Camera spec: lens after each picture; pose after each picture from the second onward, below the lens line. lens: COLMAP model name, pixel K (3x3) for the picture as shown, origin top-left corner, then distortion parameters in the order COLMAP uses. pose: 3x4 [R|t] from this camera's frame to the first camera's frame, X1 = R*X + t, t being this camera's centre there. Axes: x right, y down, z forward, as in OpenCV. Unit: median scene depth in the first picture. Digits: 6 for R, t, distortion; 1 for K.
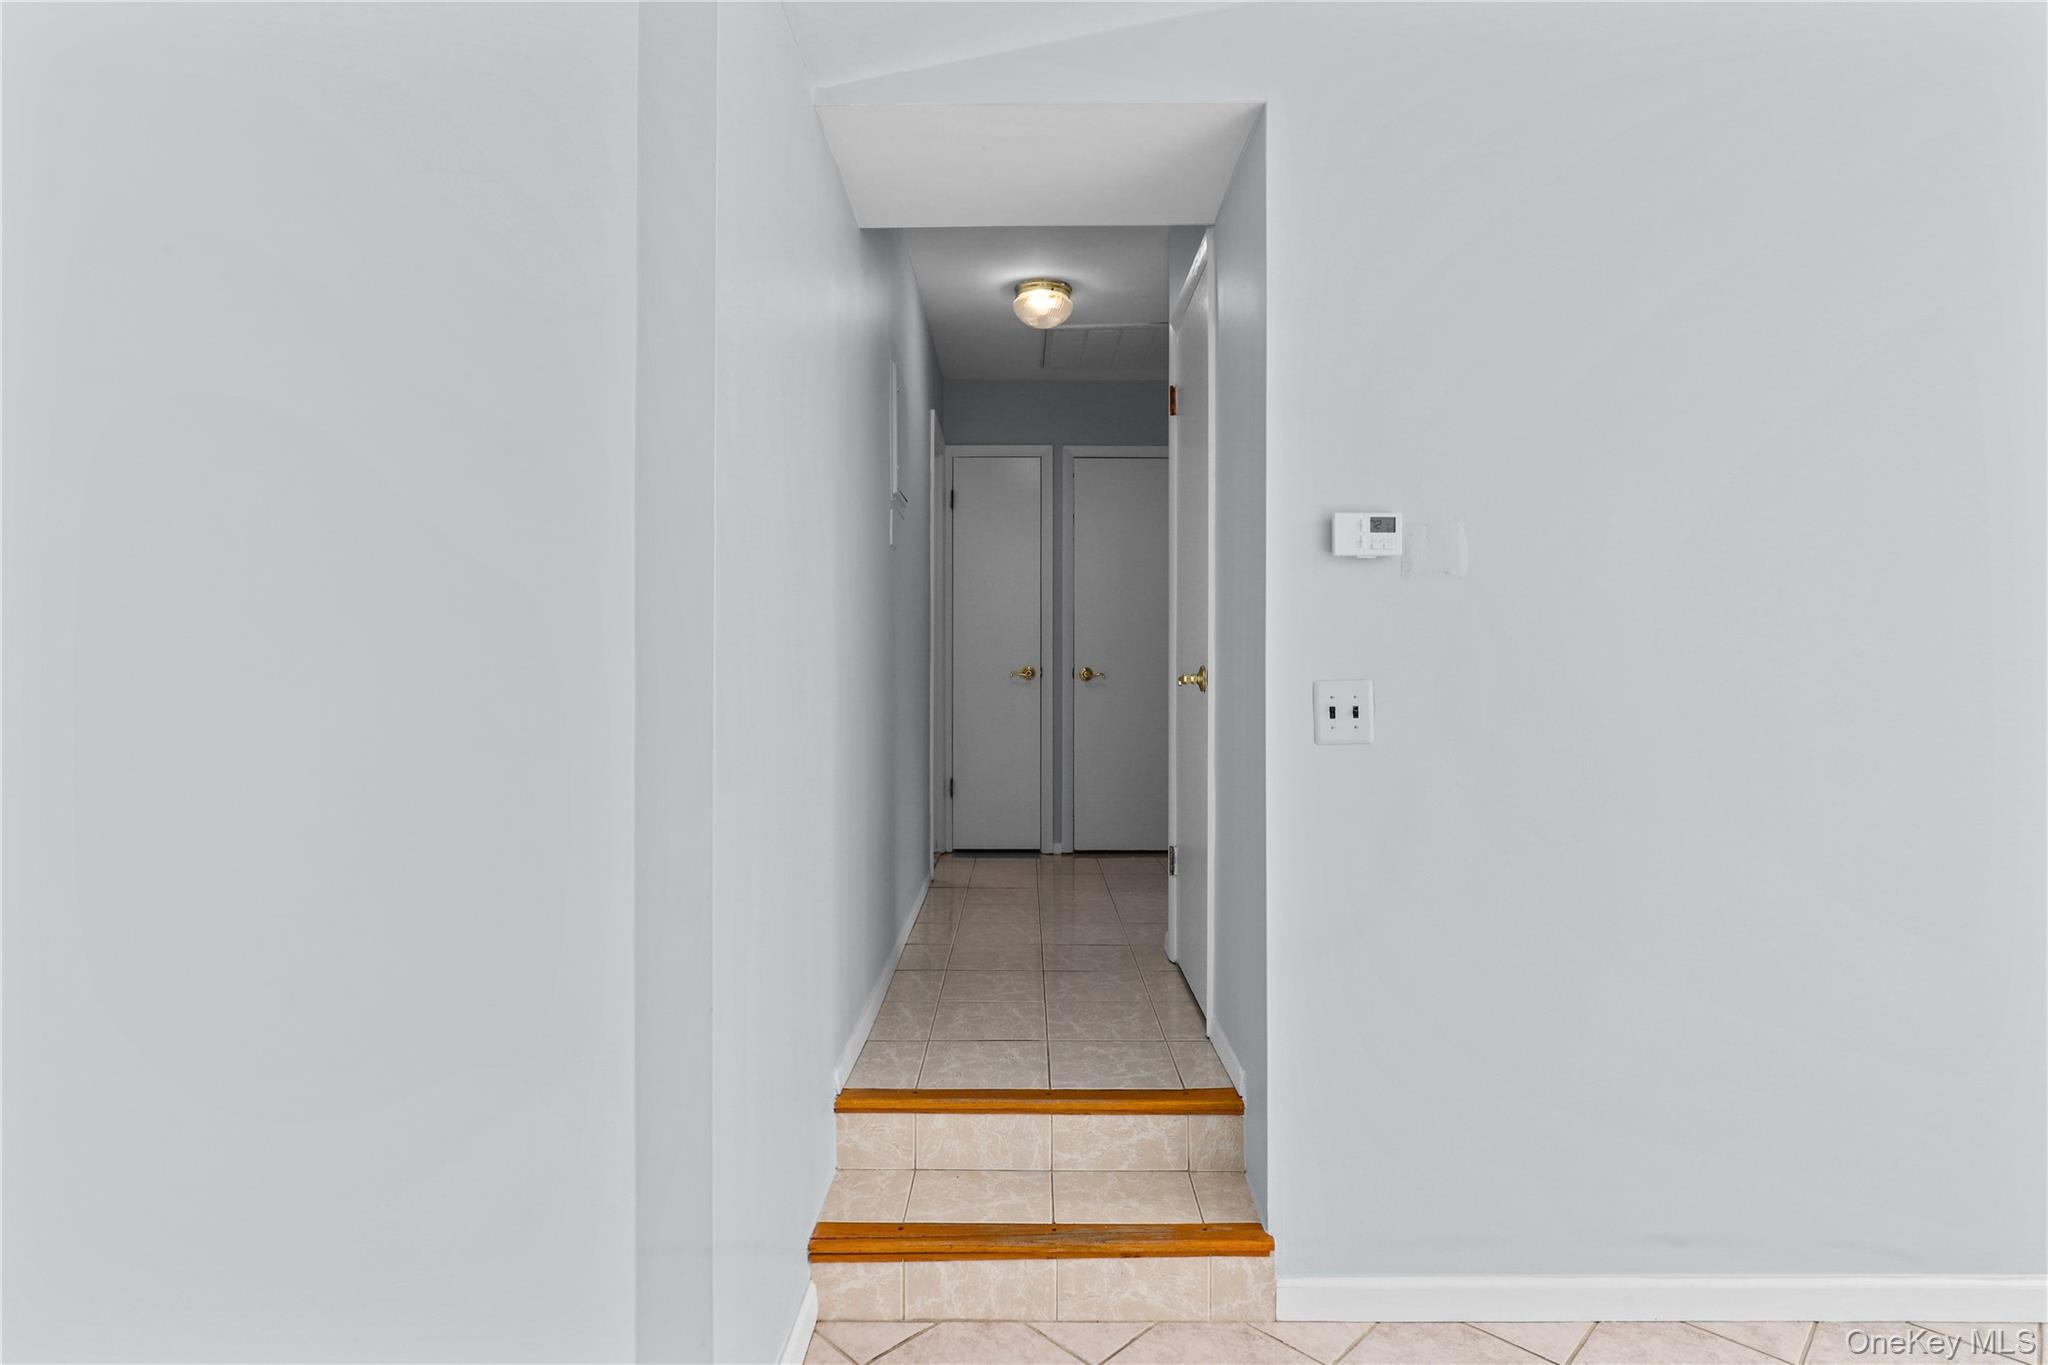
lens RADIAL K [[1048.0, 0, 1024.0], [0, 1048.0, 682.5], [0, 0, 1]] dist [0.000804, 0.000070]
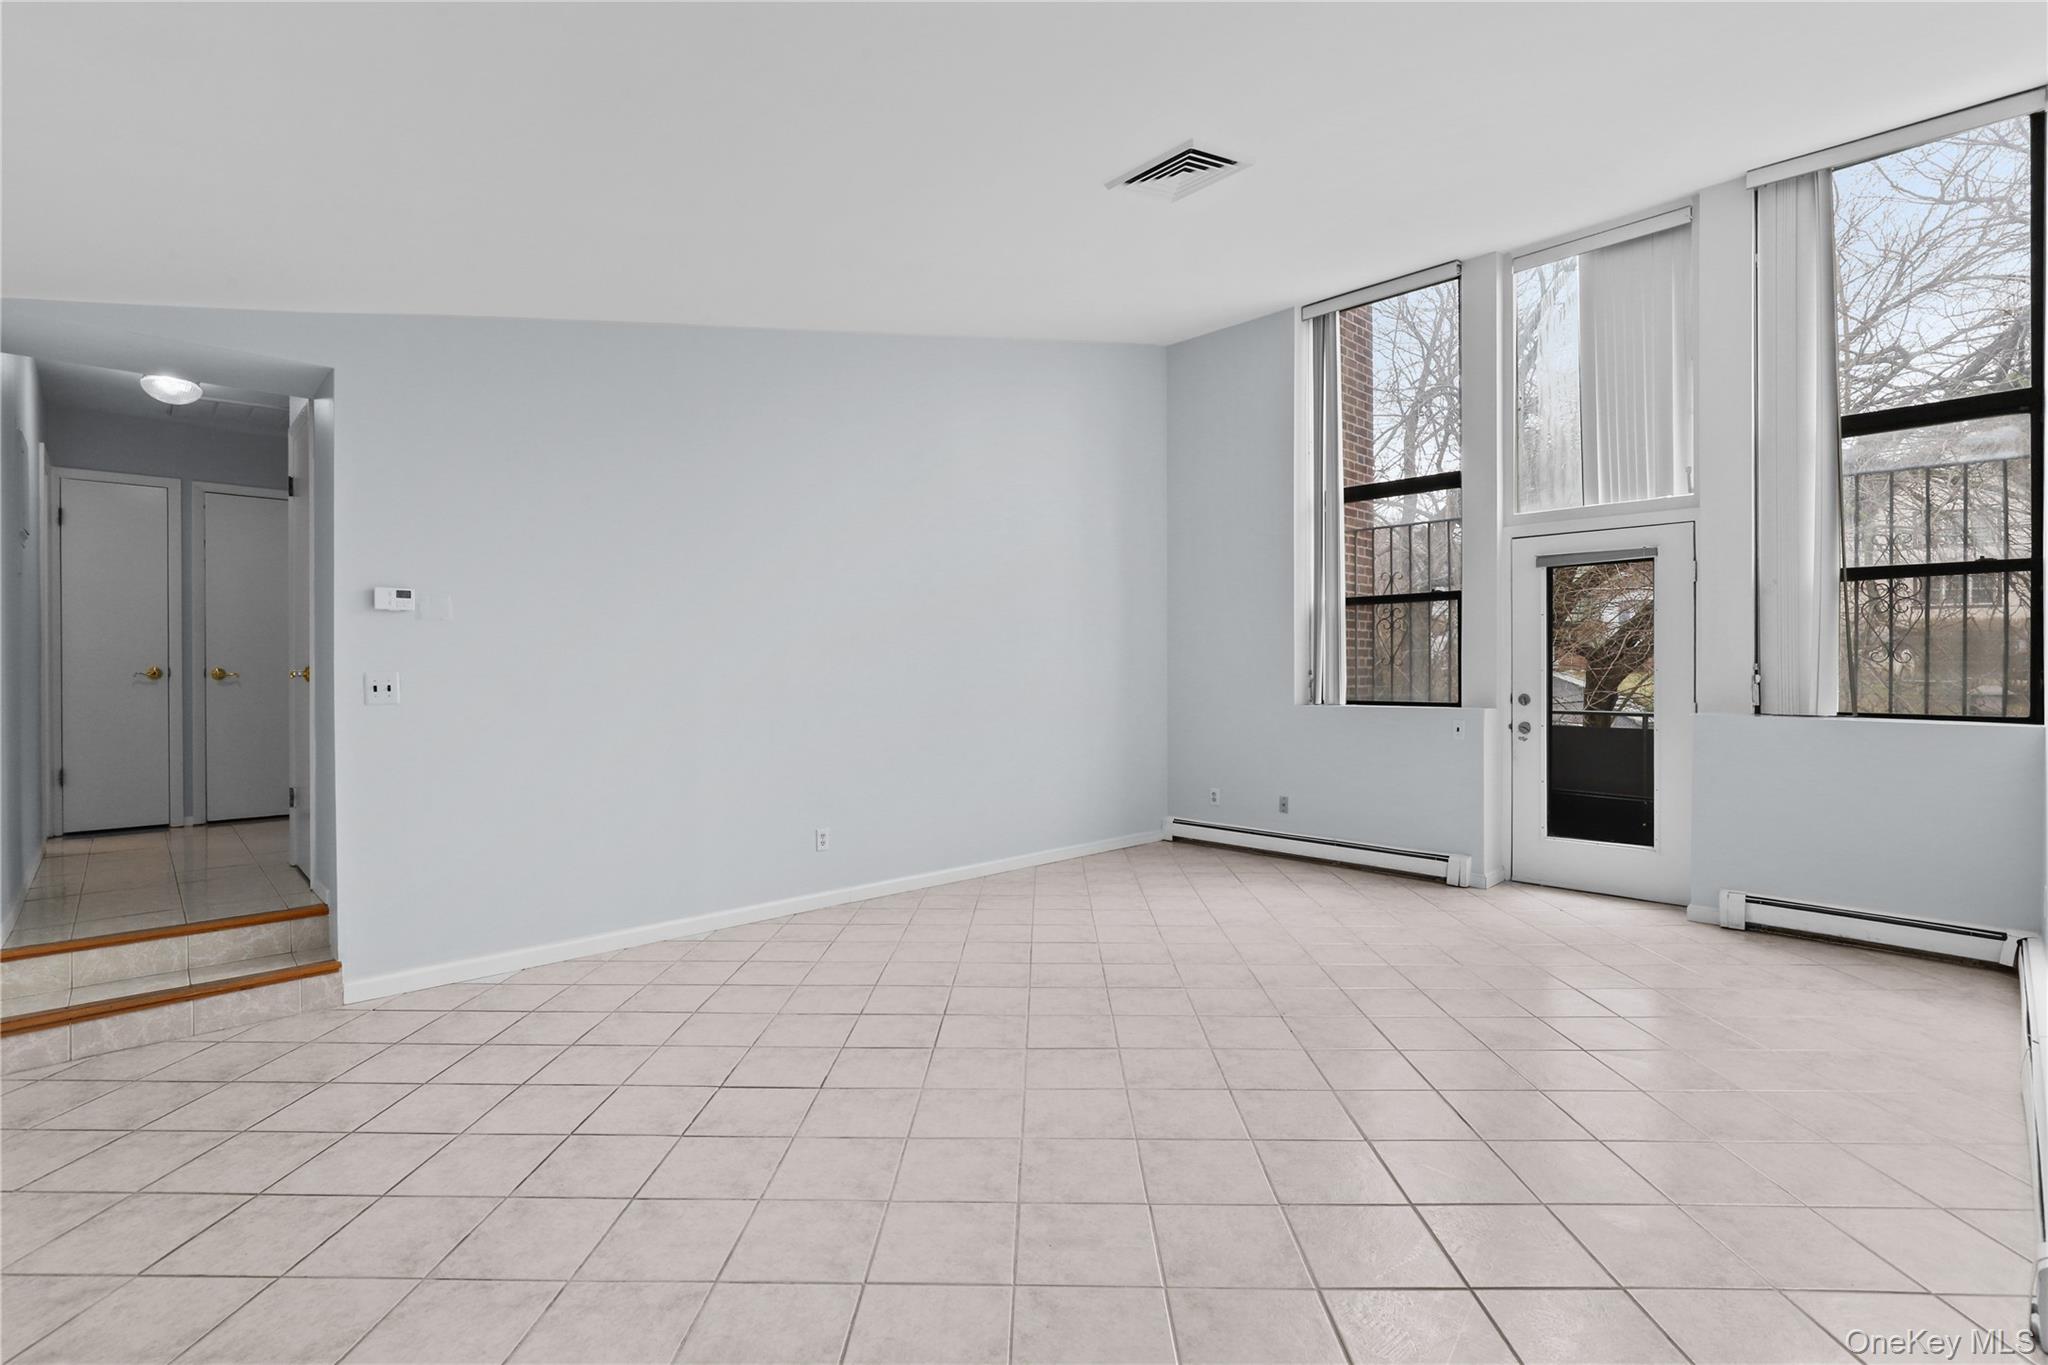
lens RADIAL K [[945.9, 0, 1014.2], [0, 945.9, 685.6], [0, 0, 1]] dist [-0.017416, 0.006451]
pose [[0.726675, -0.005969, 0.686955, -0.038535], [0.008501, 0.999964, -0.000304, 0.029609], [-0.686929, 0.006061, 0.726700, -0.964869]]
